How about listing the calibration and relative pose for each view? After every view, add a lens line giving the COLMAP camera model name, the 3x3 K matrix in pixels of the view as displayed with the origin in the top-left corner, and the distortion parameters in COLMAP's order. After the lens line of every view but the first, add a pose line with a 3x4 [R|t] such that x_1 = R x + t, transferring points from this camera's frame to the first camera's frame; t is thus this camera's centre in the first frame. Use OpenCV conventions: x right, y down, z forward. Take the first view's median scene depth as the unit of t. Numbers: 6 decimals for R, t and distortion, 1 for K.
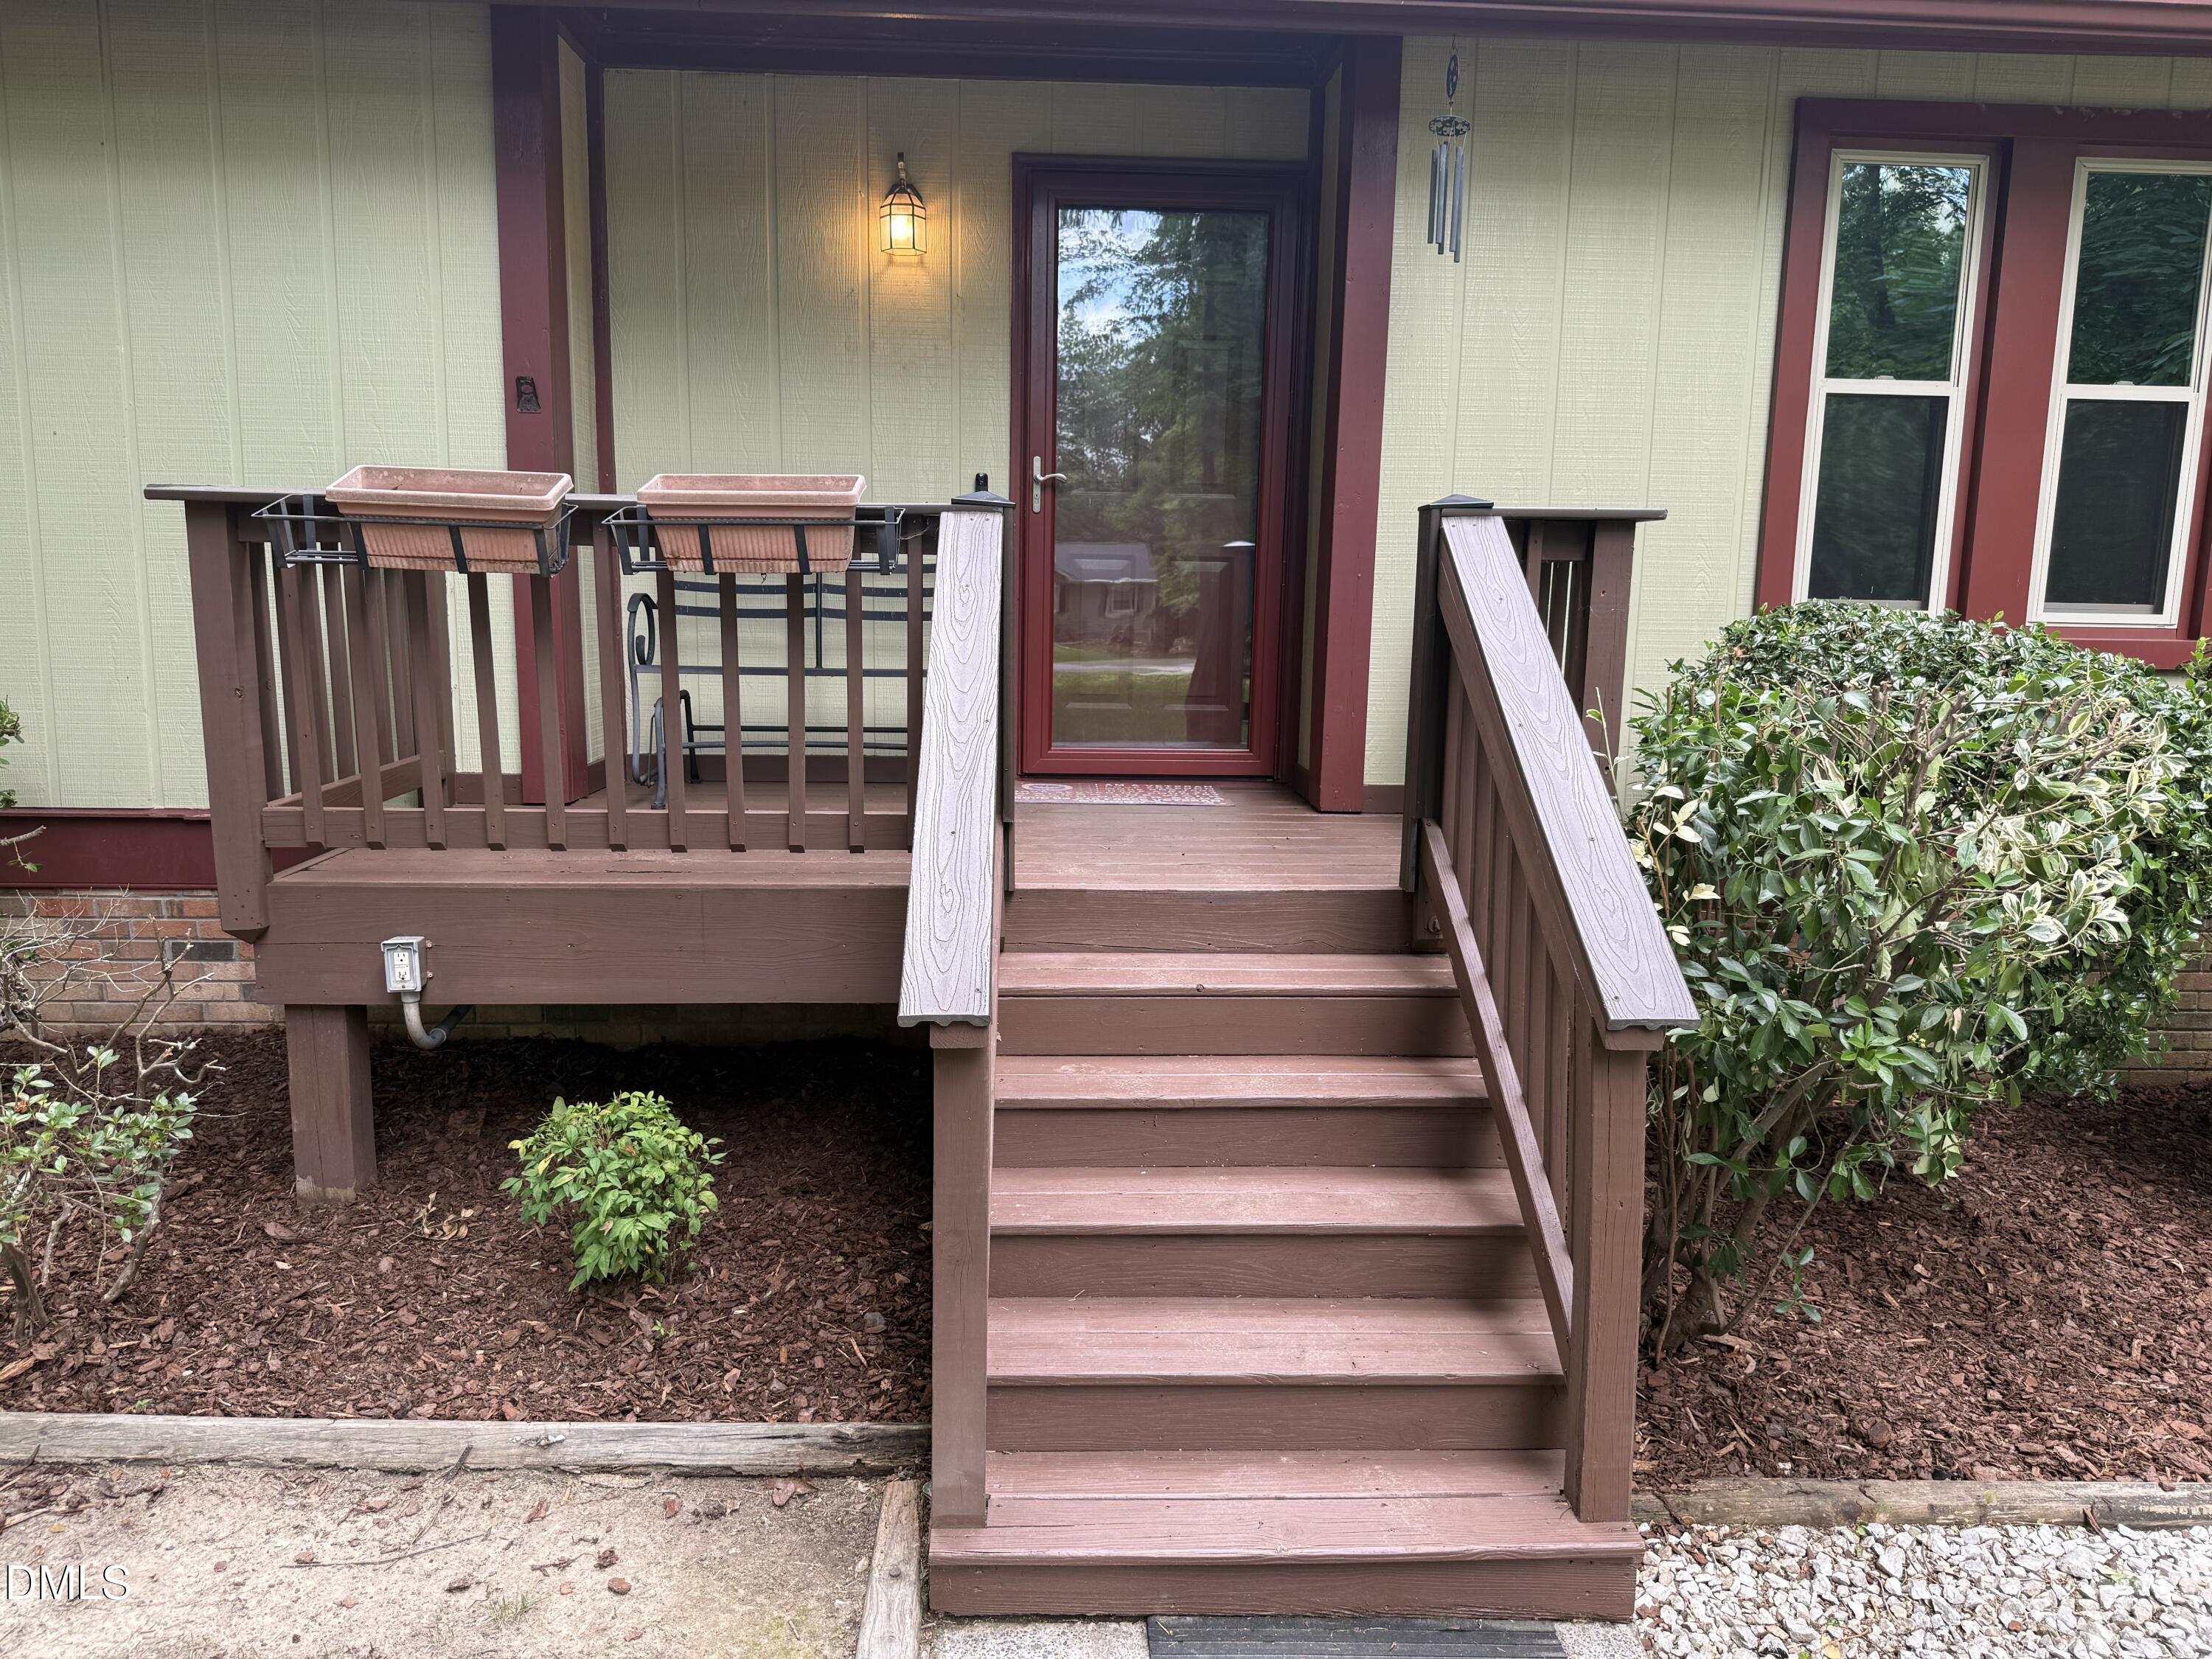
lens RADIAL K [[1563.2, 0, 1097.2], [0, 1563.2, 821.1], [0, 0, 1]] dist [0.006430, -0.012019]
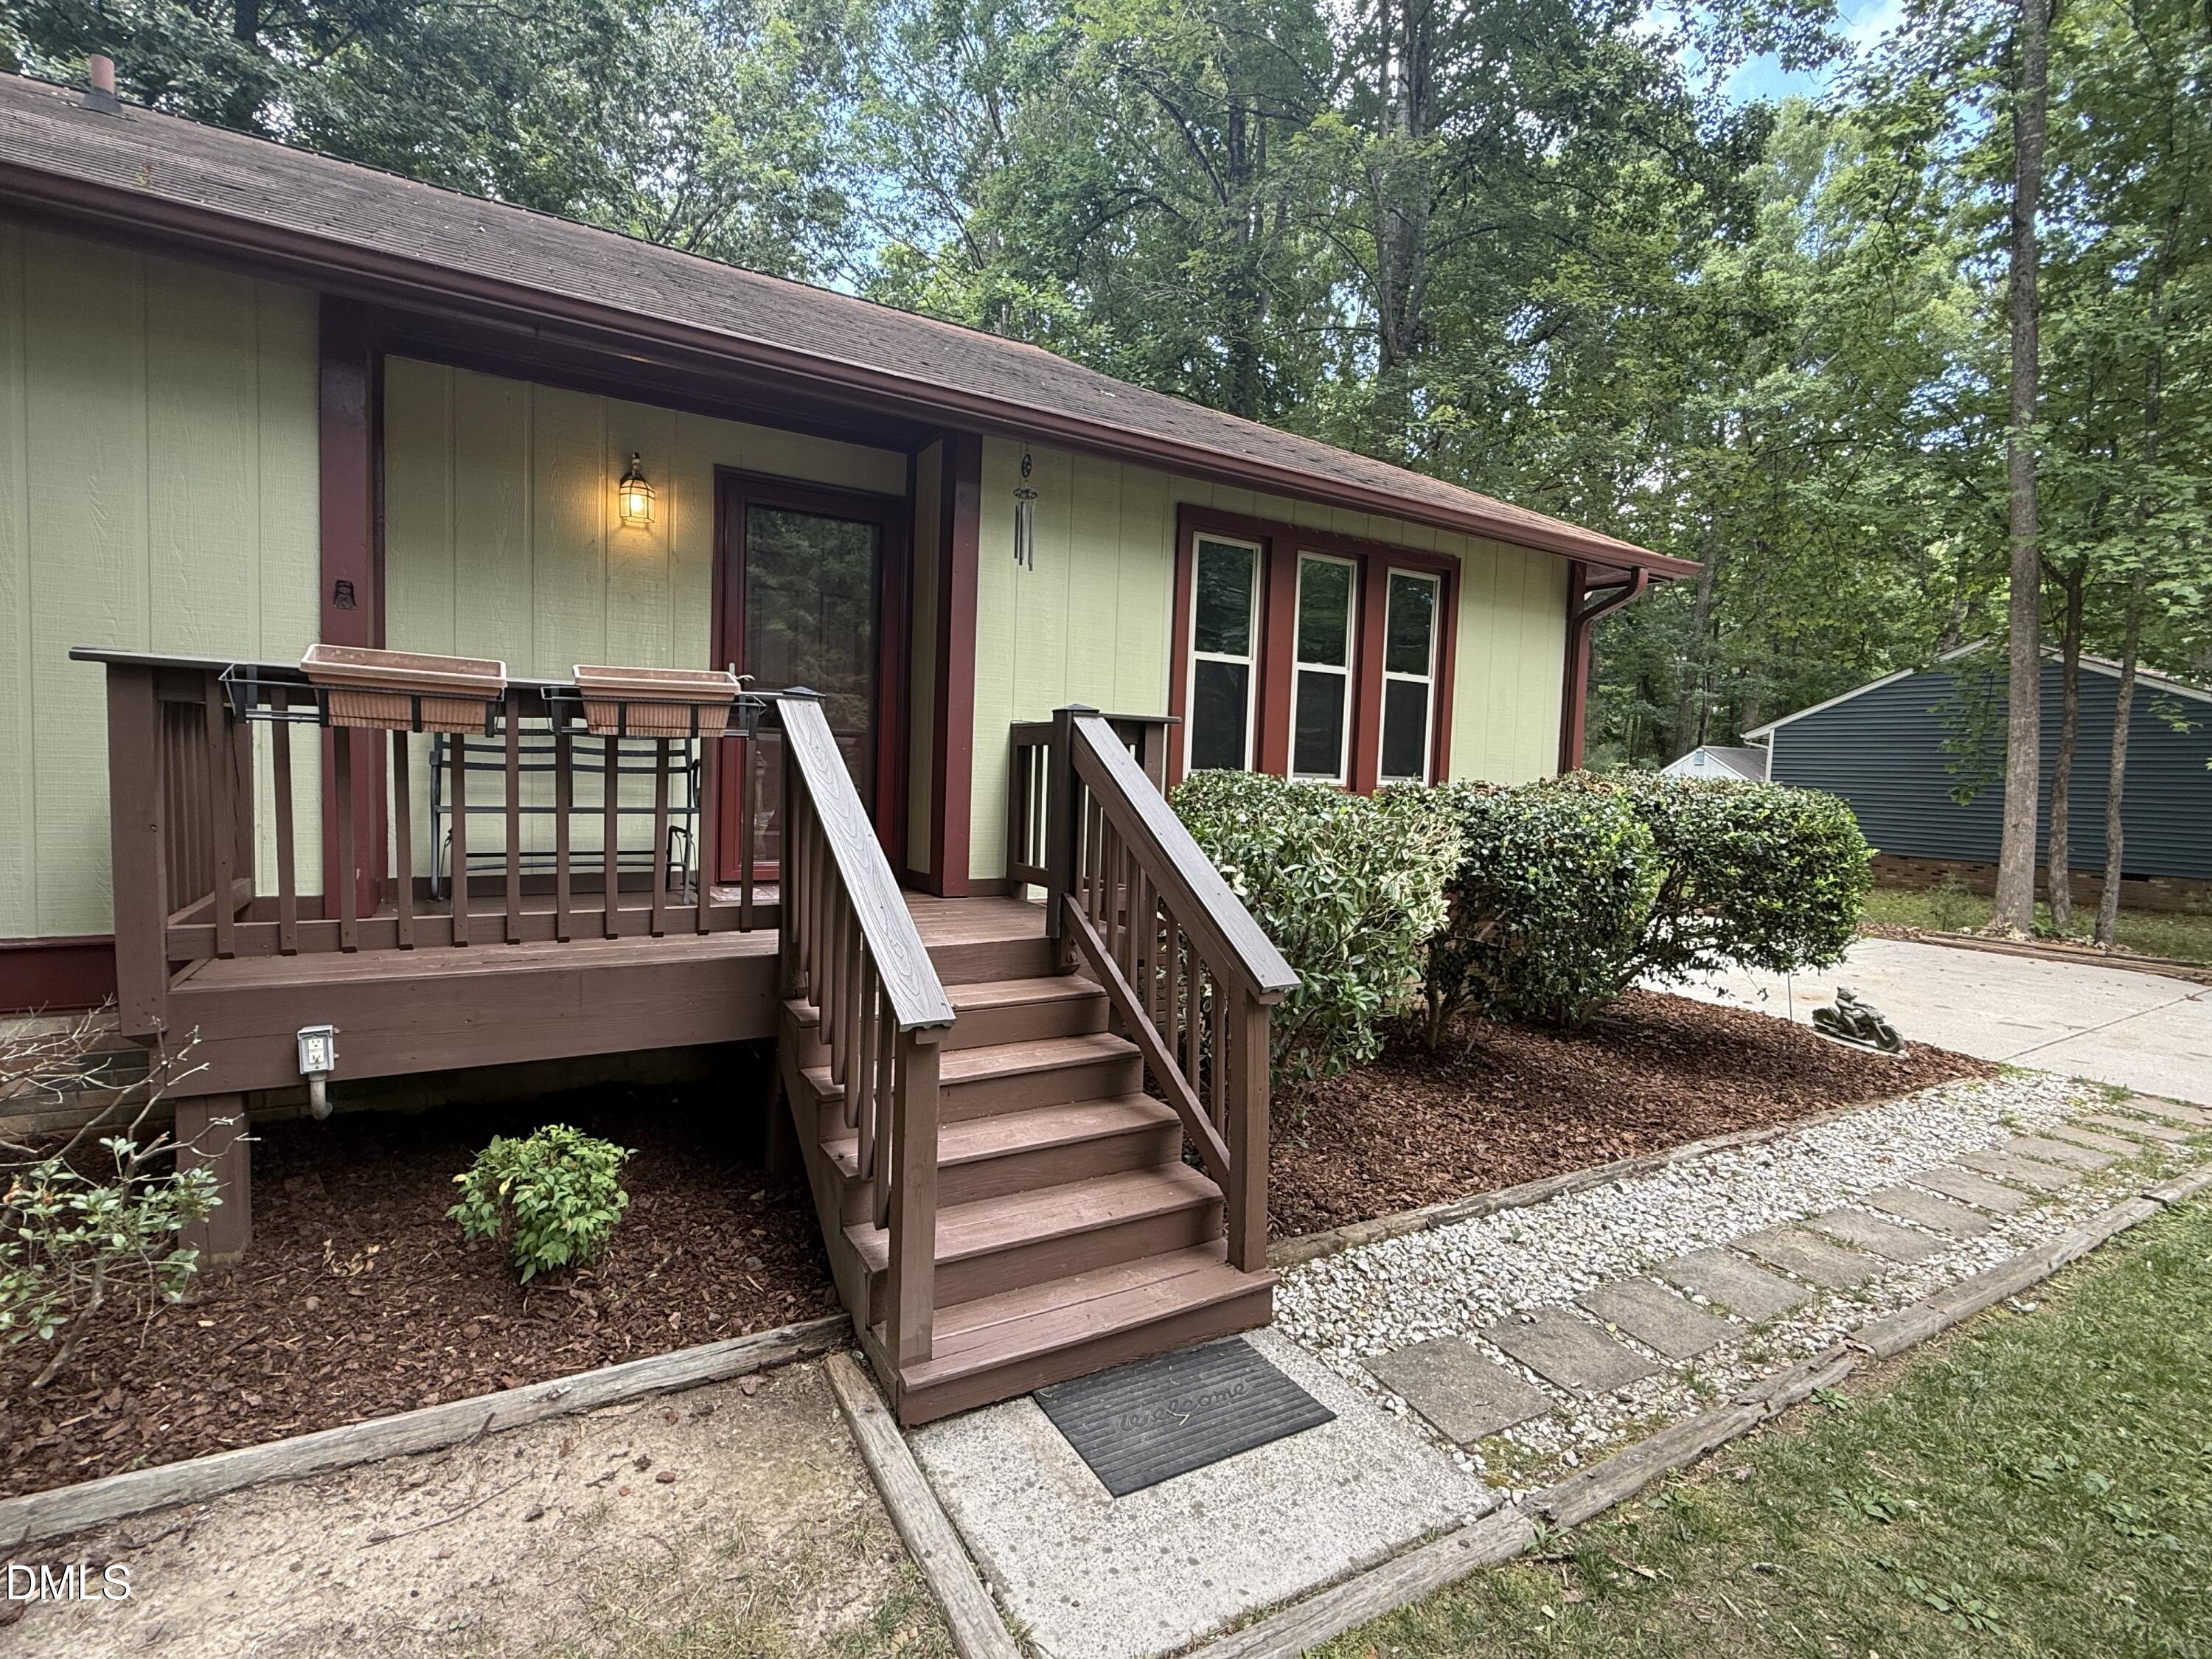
lens RADIAL K [[1031.2, 0, 1106.0], [0, 1031.2, 829.5], [0, 0, 1]] dist [-0.001225, 0.000676]
pose [[0.880900, -0.013561, 0.473107, -0.313942], [0.052790, 0.996168, -0.069738, 0.010876], [-0.470348, 0.086408, 0.878240, -0.008279]]
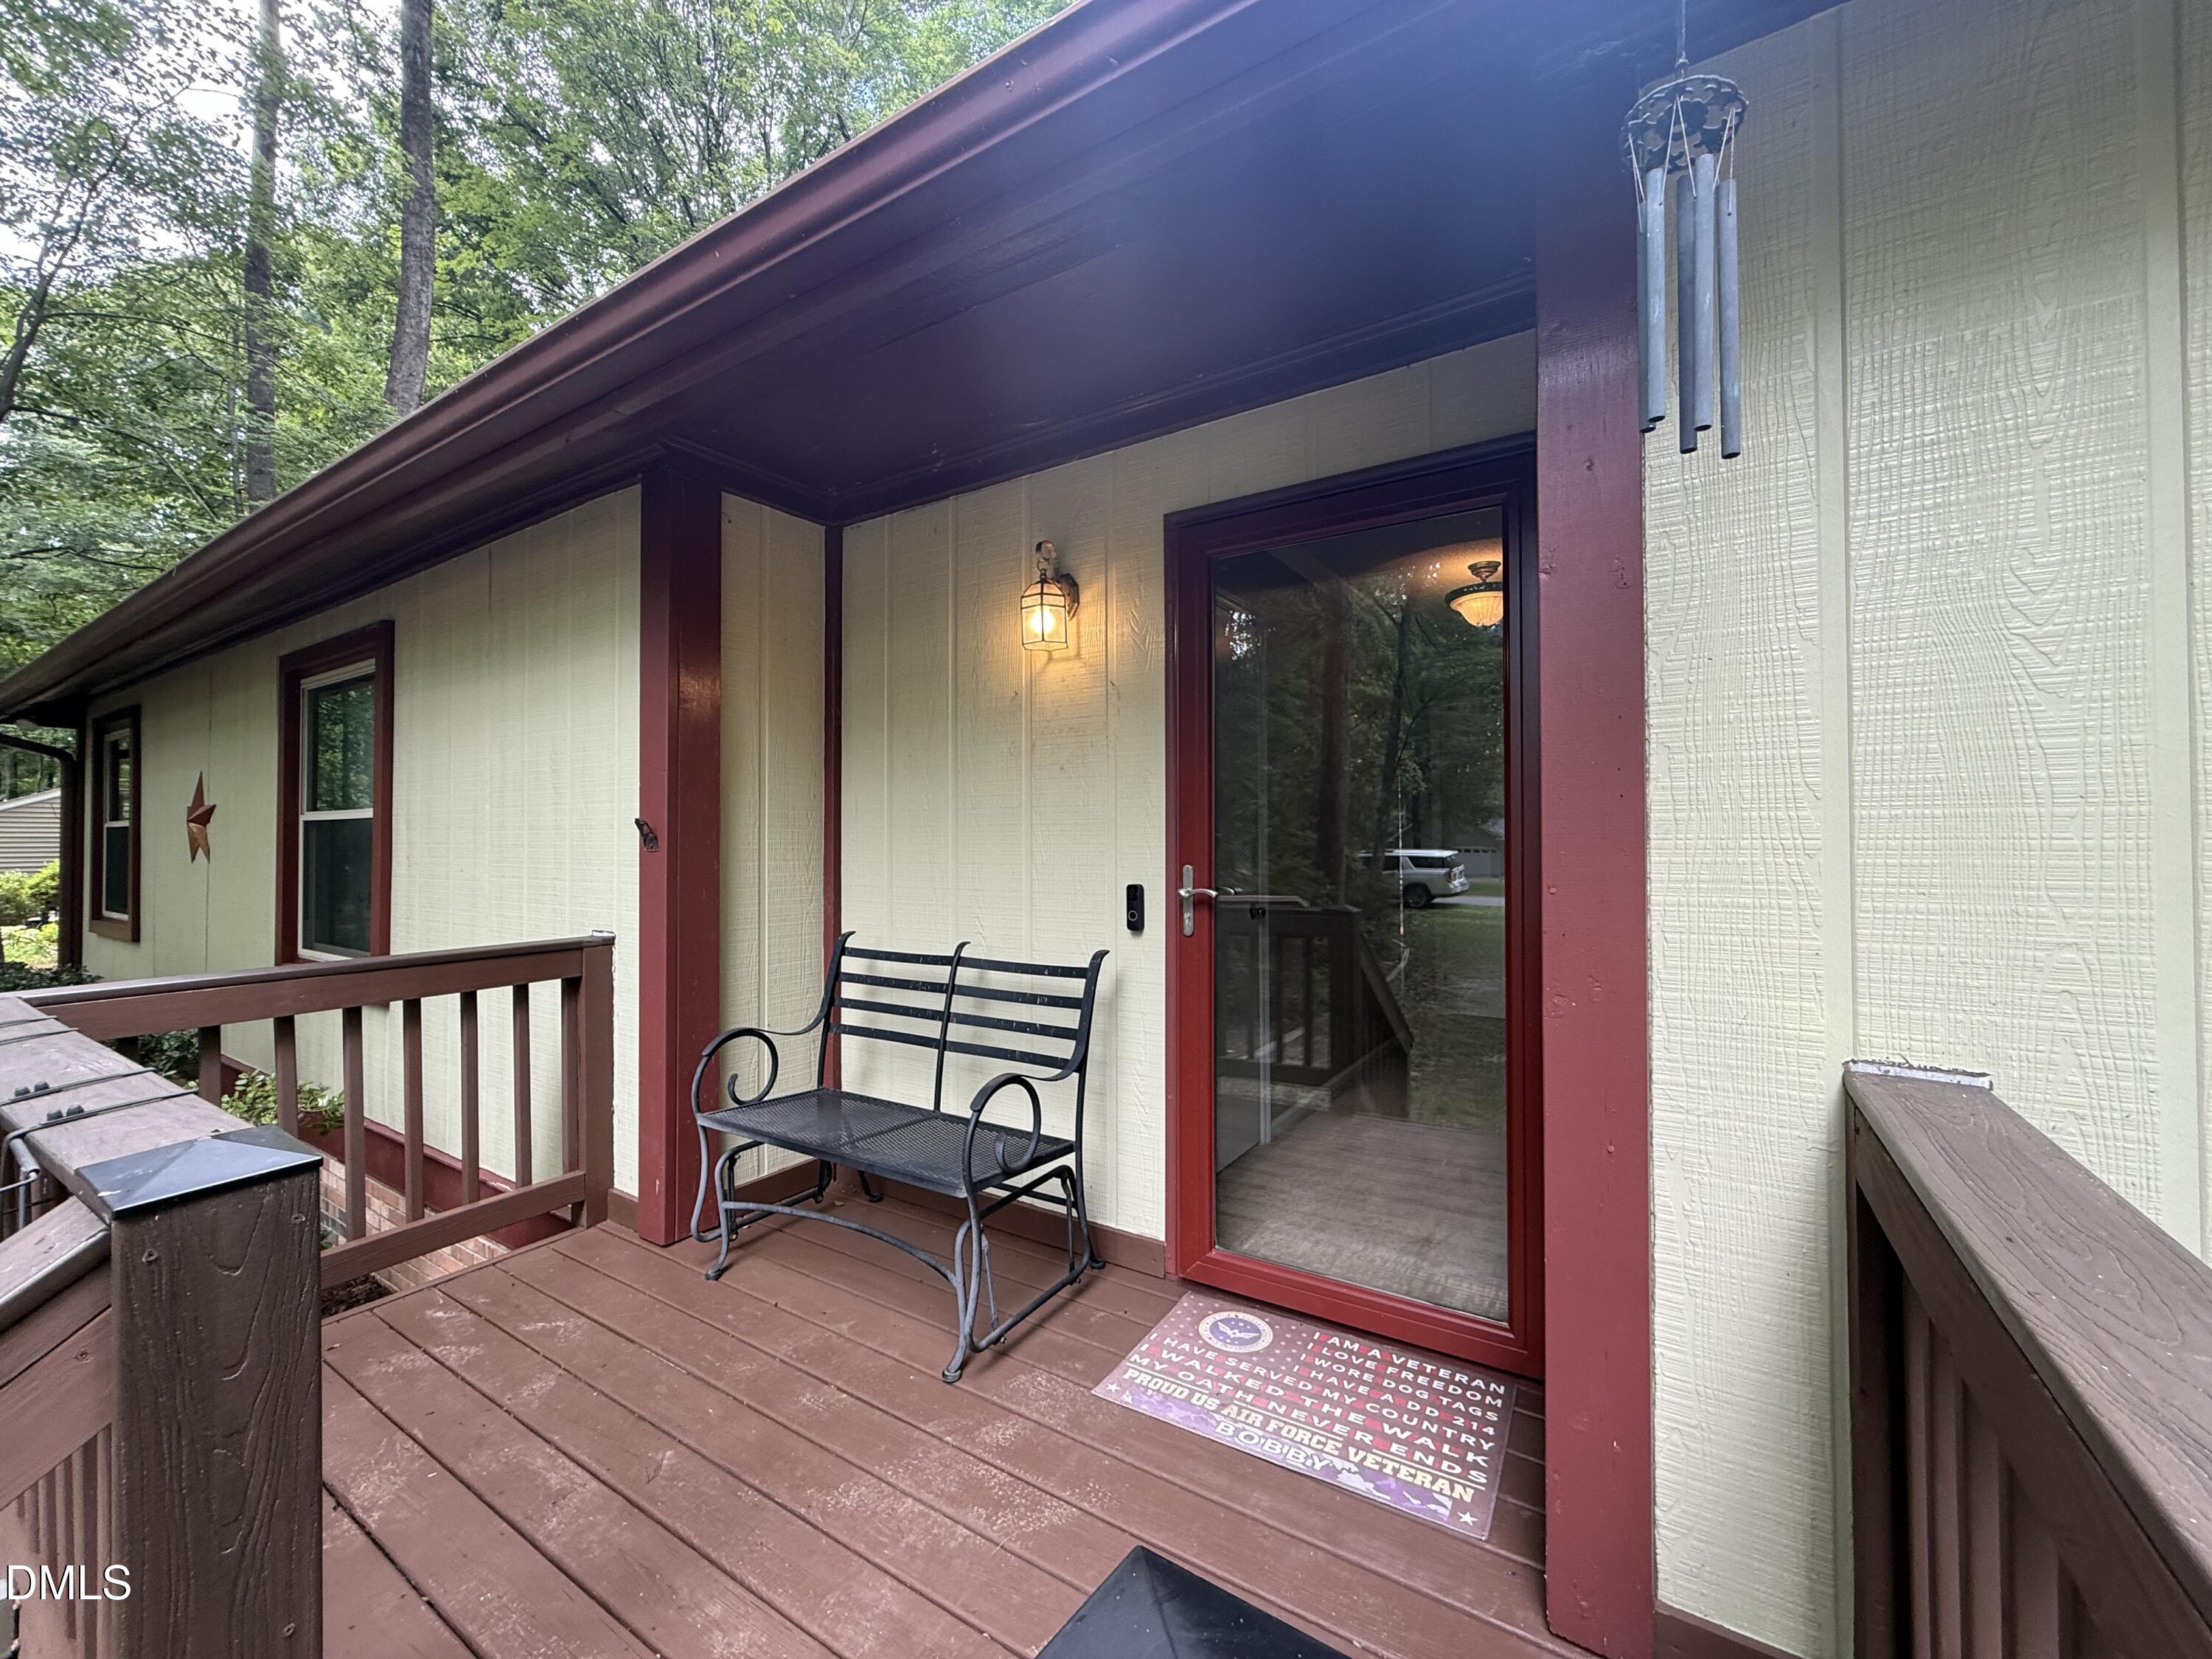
lens RADIAL K [[883.9, 0, 1103.0], [0, 883.9, 824.9], [0, 0, 1]] dist [-0.000191, 0.000150]
pose [[0.819511, -0.026814, -0.572436, 0.298824], [-0.075656, 0.985099, -0.154455, -0.303003], [0.568048, 0.169886, 0.805270, 1.012827]]
